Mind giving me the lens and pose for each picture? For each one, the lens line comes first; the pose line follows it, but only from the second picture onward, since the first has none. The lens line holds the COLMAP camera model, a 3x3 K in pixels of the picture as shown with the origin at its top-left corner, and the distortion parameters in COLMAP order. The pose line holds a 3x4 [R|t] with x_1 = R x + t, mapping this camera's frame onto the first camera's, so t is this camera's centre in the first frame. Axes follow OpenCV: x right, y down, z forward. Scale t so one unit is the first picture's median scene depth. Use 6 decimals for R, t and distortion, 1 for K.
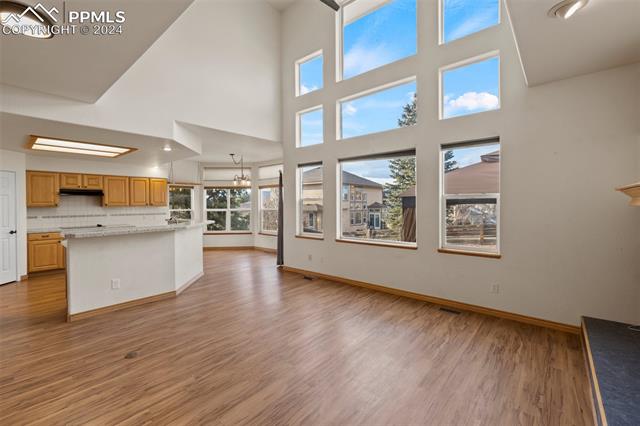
lens RADIAL K [[278.0, 0, 316.7], [0, 278.0, 204.6], [0, 0, 1]] dist [-0.000395, -0.000145]
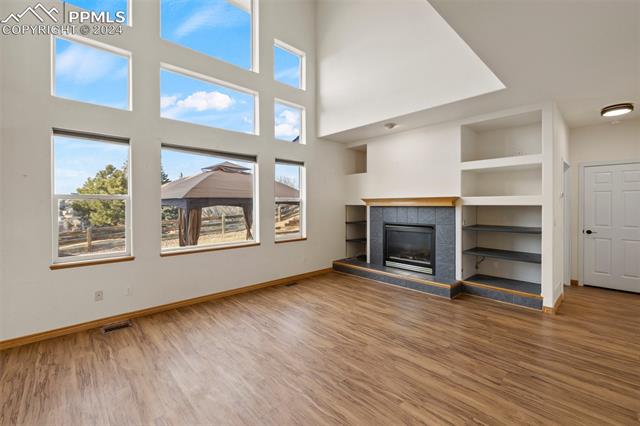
lens RADIAL K [[272.7, 0, 315.8], [0, 272.7, 206.6], [0, 0, 1]] dist [-0.000409, 0.000058]
pose [[0.117962, -0.001312, 0.993017, -0.466452], [0.004214, 0.999991, 0.000821, 0.002607], [-0.993009, 0.004087, 0.117967, 0.411483]]
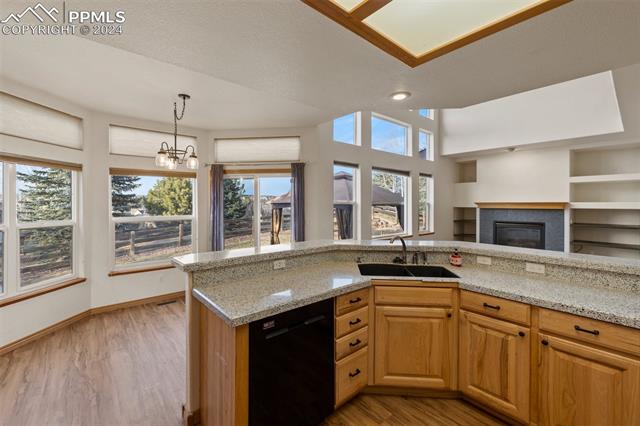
lens RADIAL K [[272.7, 0, 315.8], [0, 272.7, 206.6], [0, 0, 1]] dist [-0.000409, 0.000058]
pose [[0.156973, -0.002914, 0.987599, -0.787471], [0.000379, 0.999996, 0.002891, -0.007825], [-0.987603, -0.000080, 0.156974, 0.821276]]
